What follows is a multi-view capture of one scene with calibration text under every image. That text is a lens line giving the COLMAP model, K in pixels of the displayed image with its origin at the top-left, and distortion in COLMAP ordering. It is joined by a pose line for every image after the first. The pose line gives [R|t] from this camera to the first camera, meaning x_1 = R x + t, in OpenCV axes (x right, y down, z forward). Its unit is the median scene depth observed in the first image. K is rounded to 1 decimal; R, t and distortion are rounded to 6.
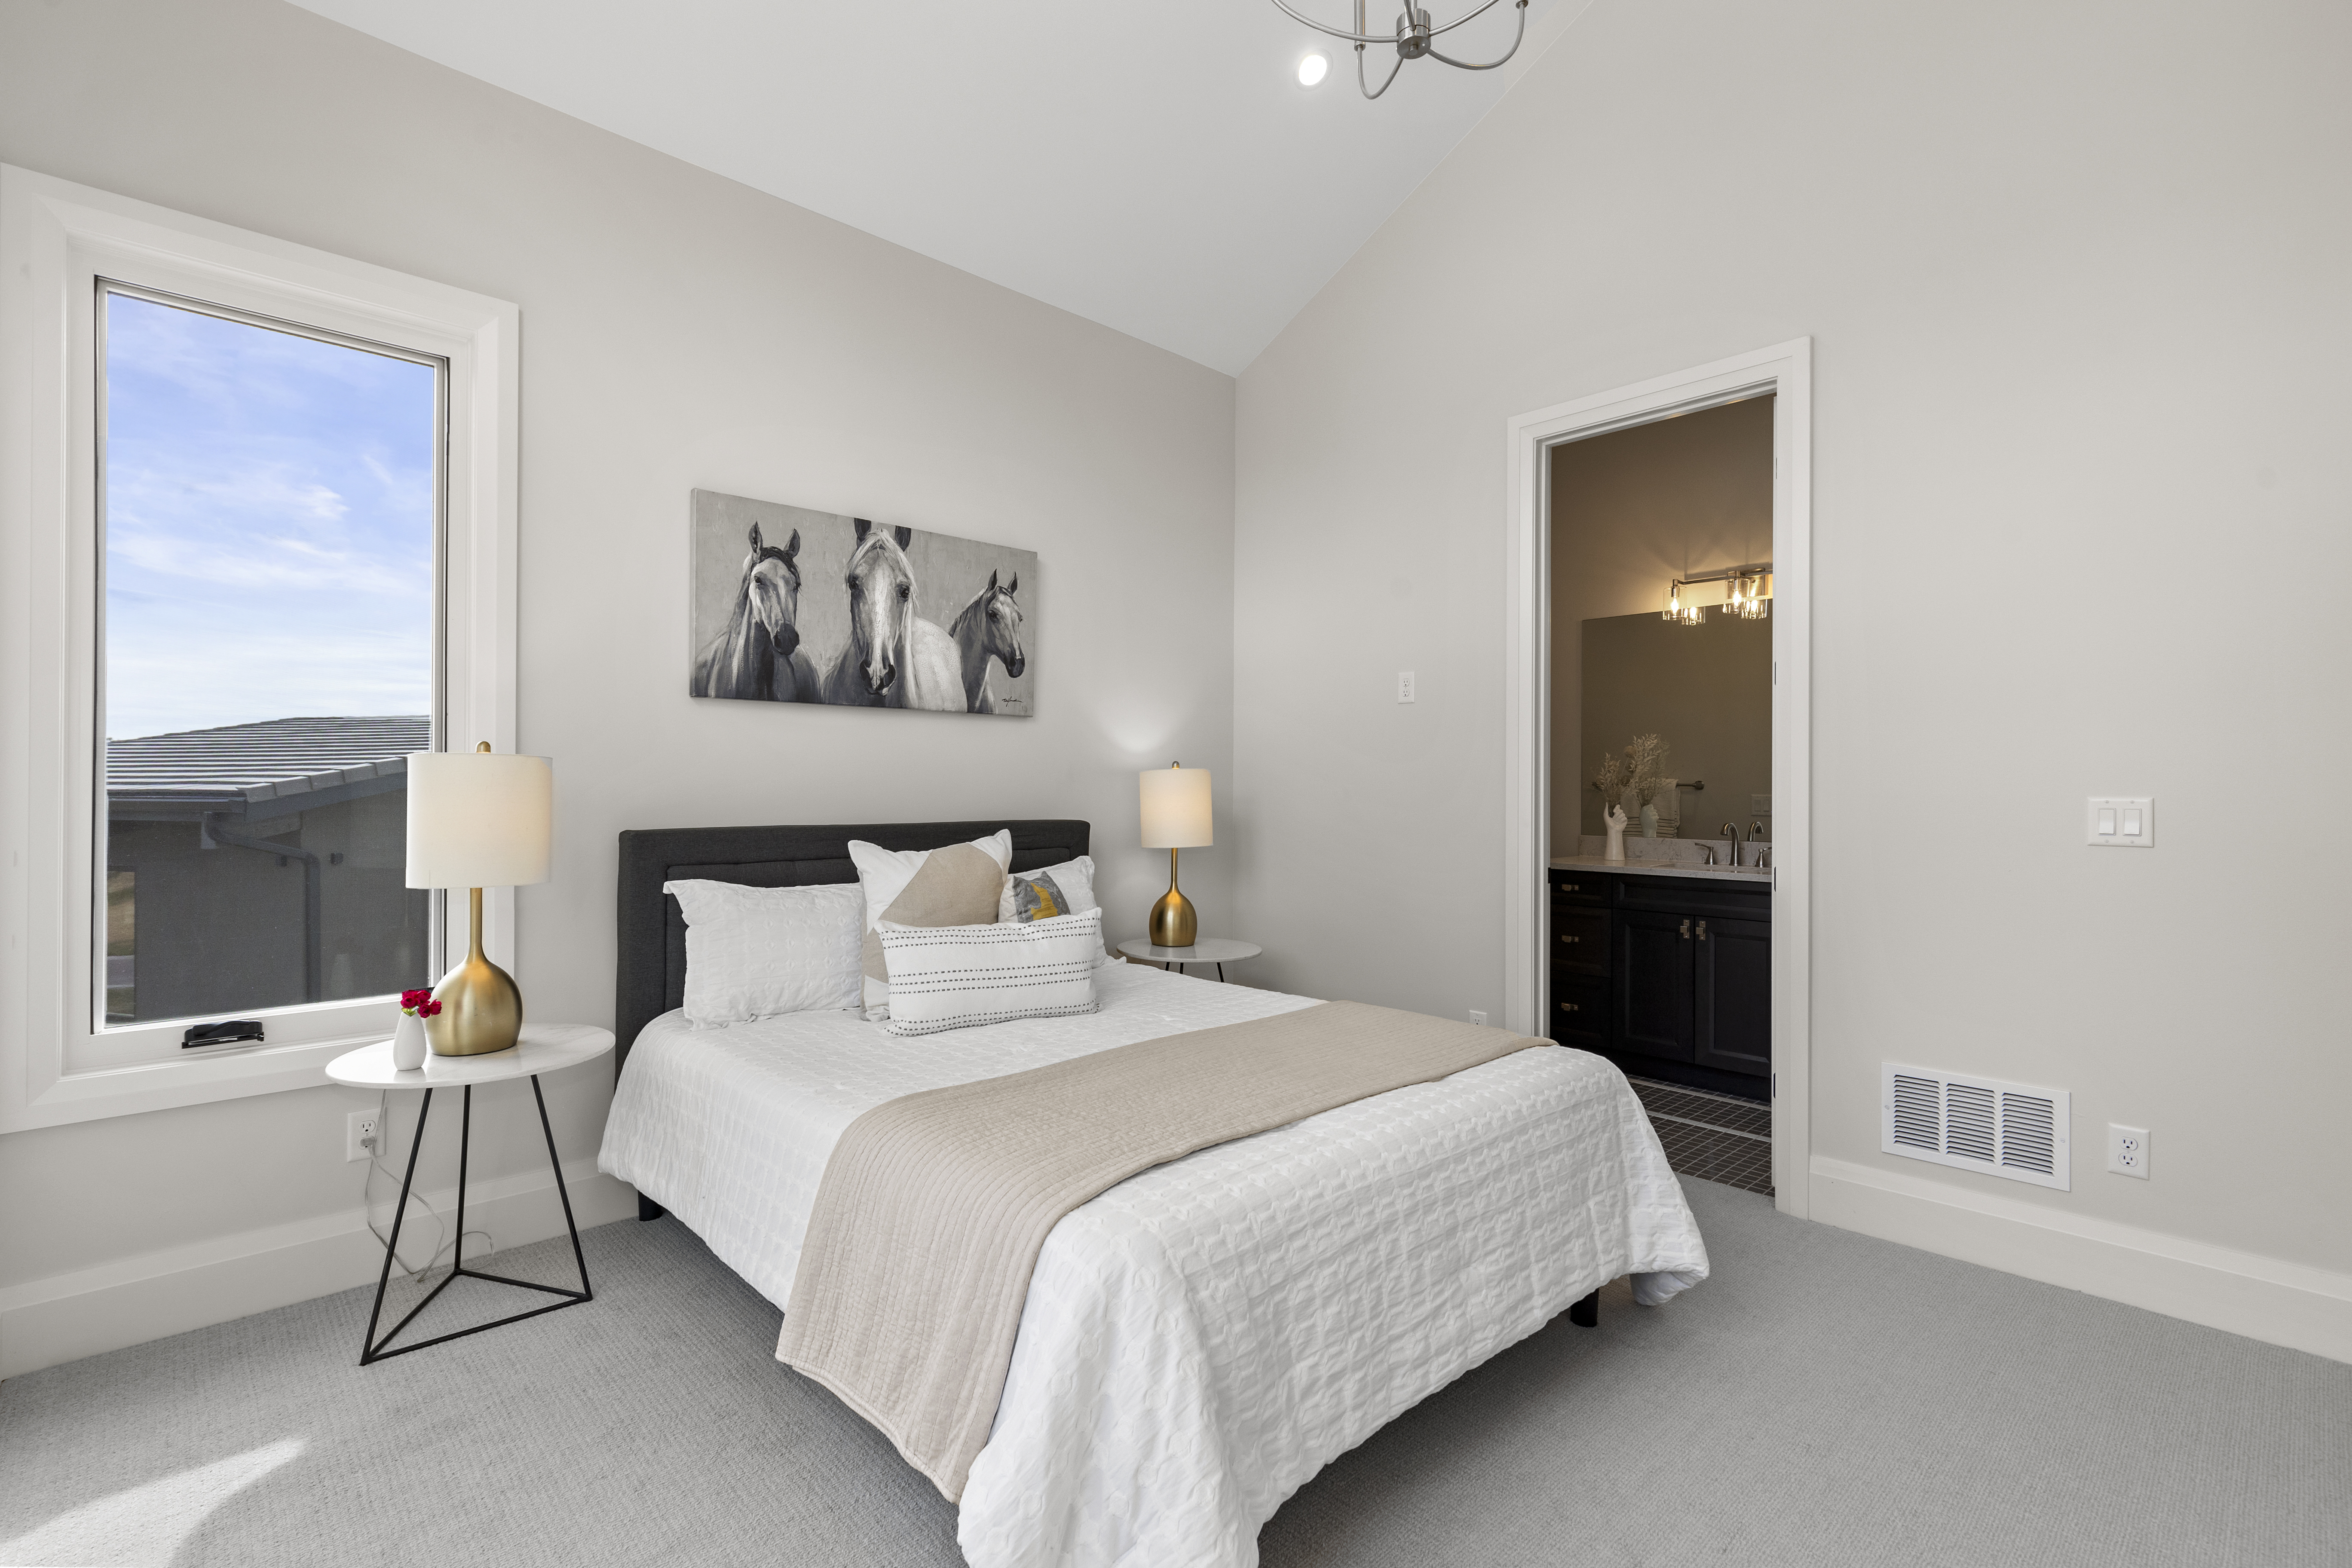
lens RADIAL K [[1058.3, 0, 1180.4], [0, 1058.3, 787.3], [0, 0, 1]] dist [0.001431, -0.000420]
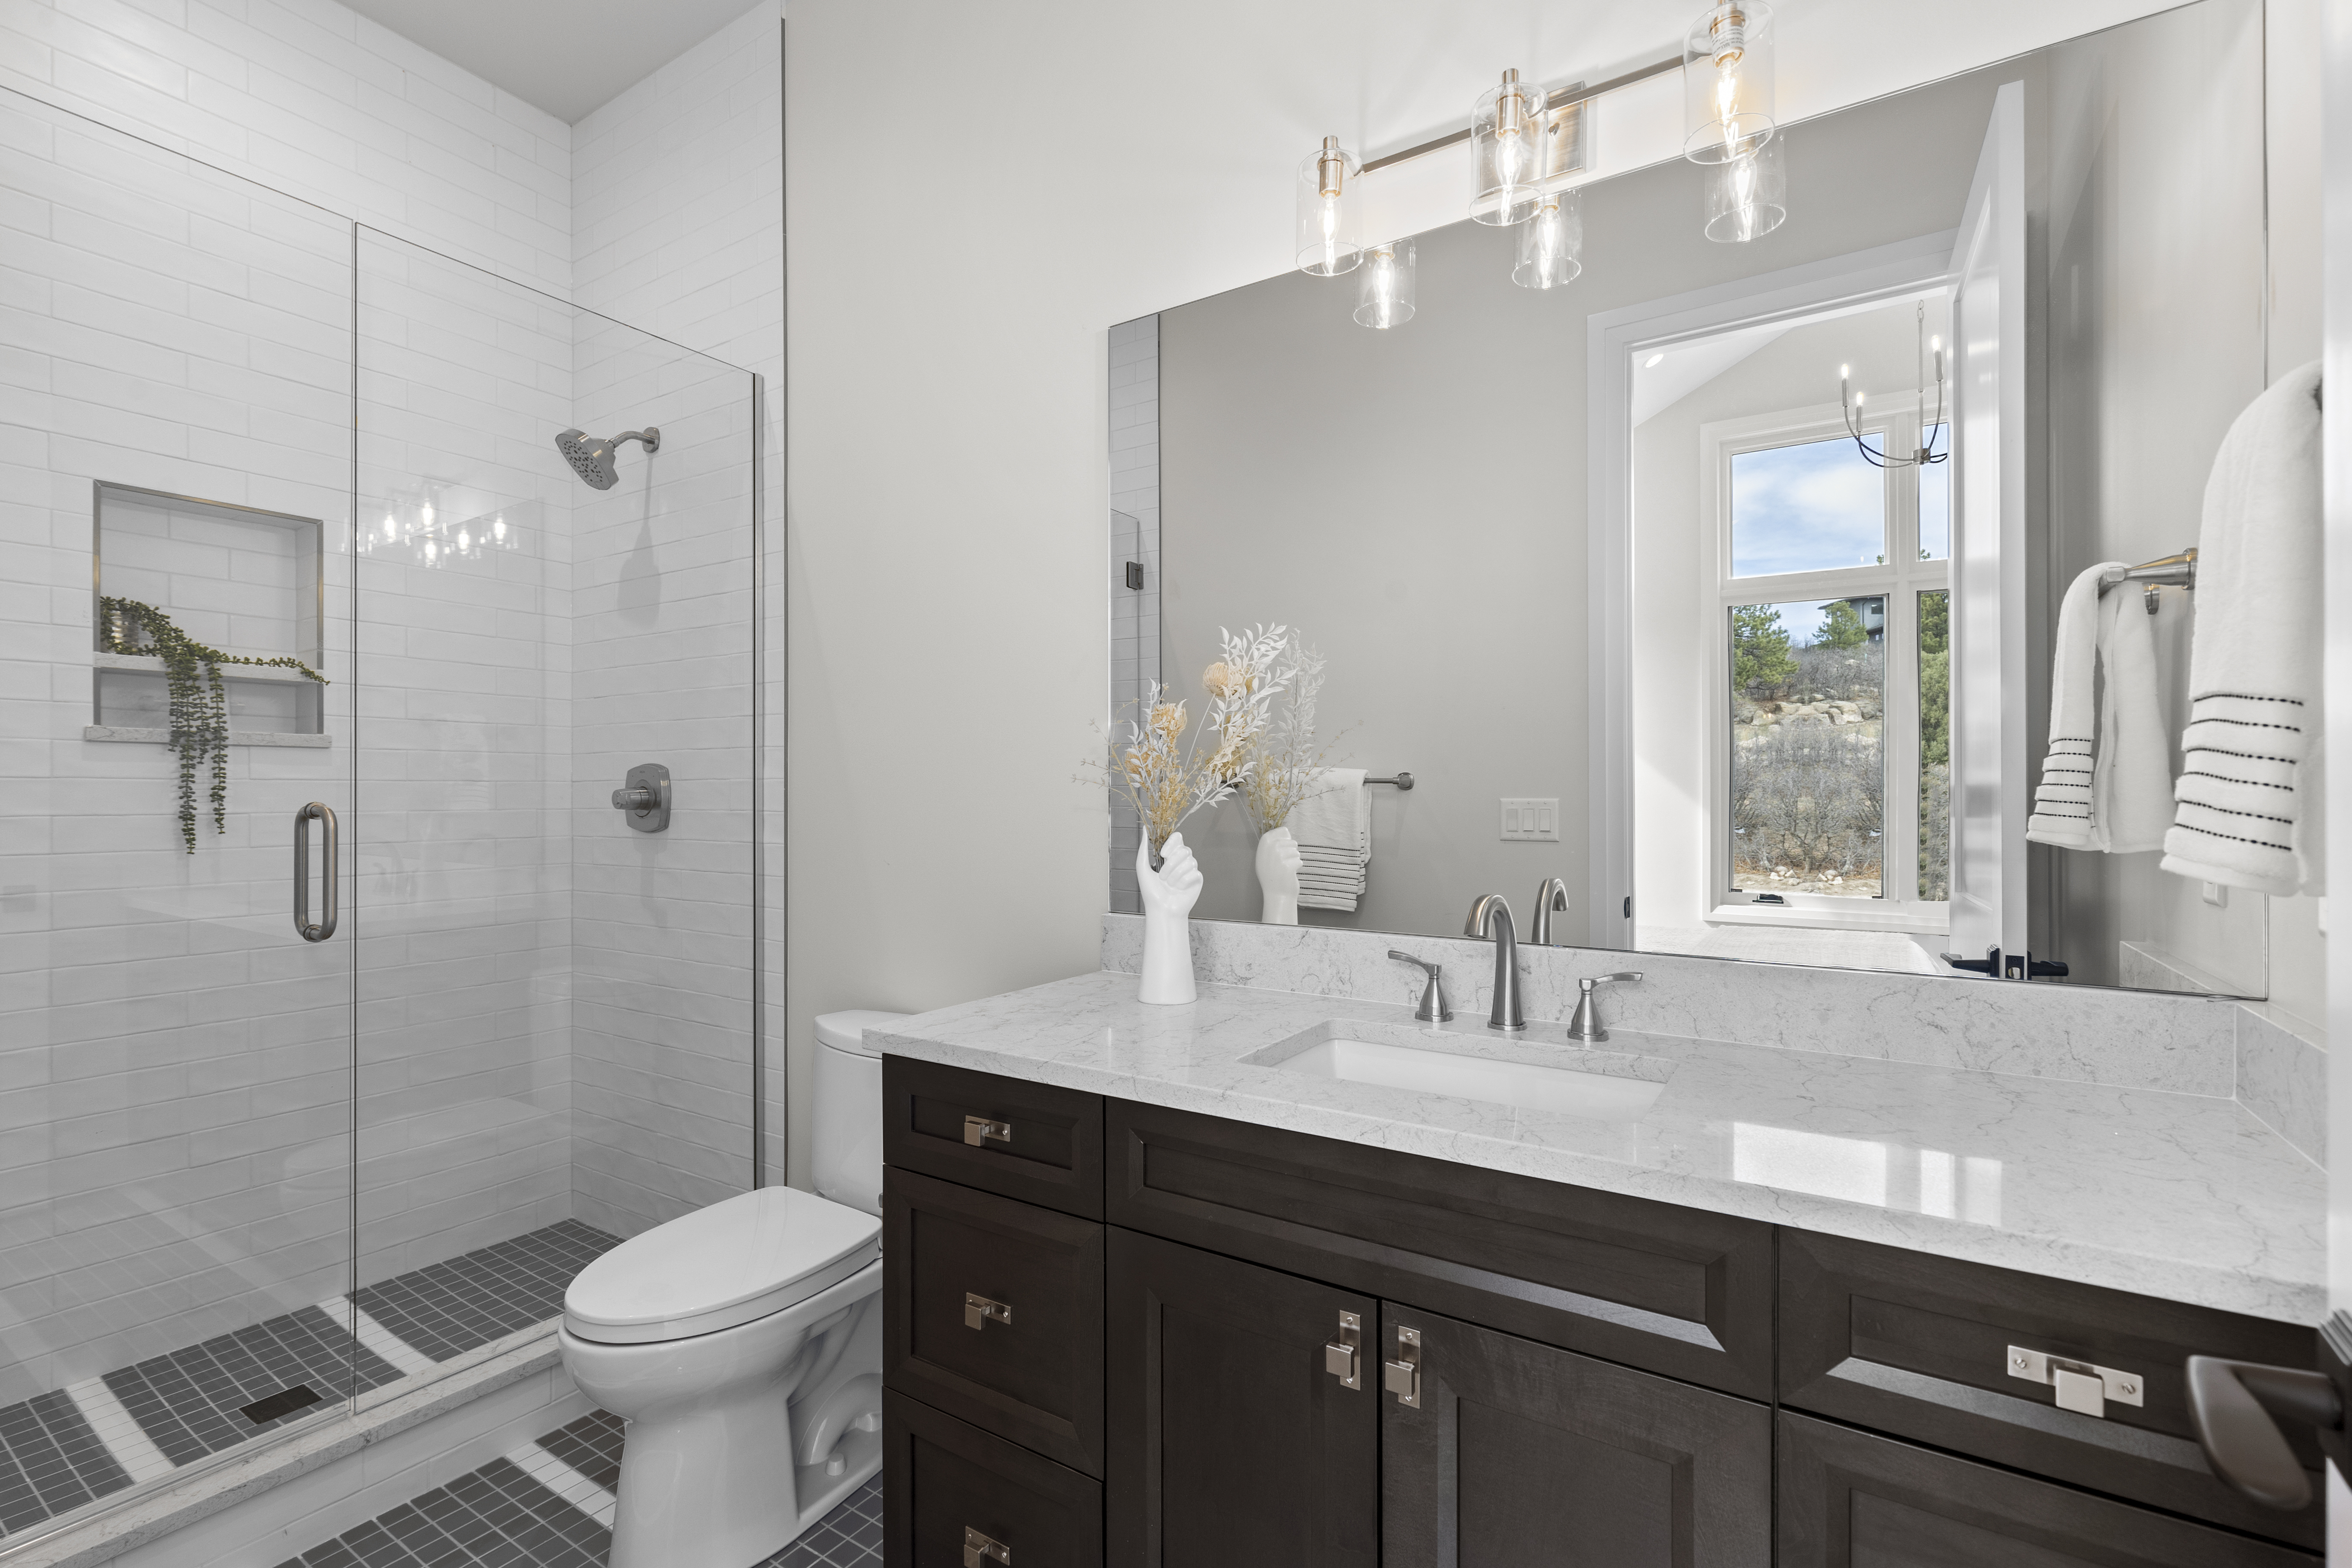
lens RADIAL K [[1058.3, 0, 1180.4], [0, 1058.3, 787.3], [0, 0, 1]] dist [0.001431, -0.000420]
pose [[0.970900, -0.000571, 0.239486, 0.351857], [0.001313, 0.999995, -0.002937, 0.003225], [-0.239483, 0.003166, 0.970895, 0.711183]]
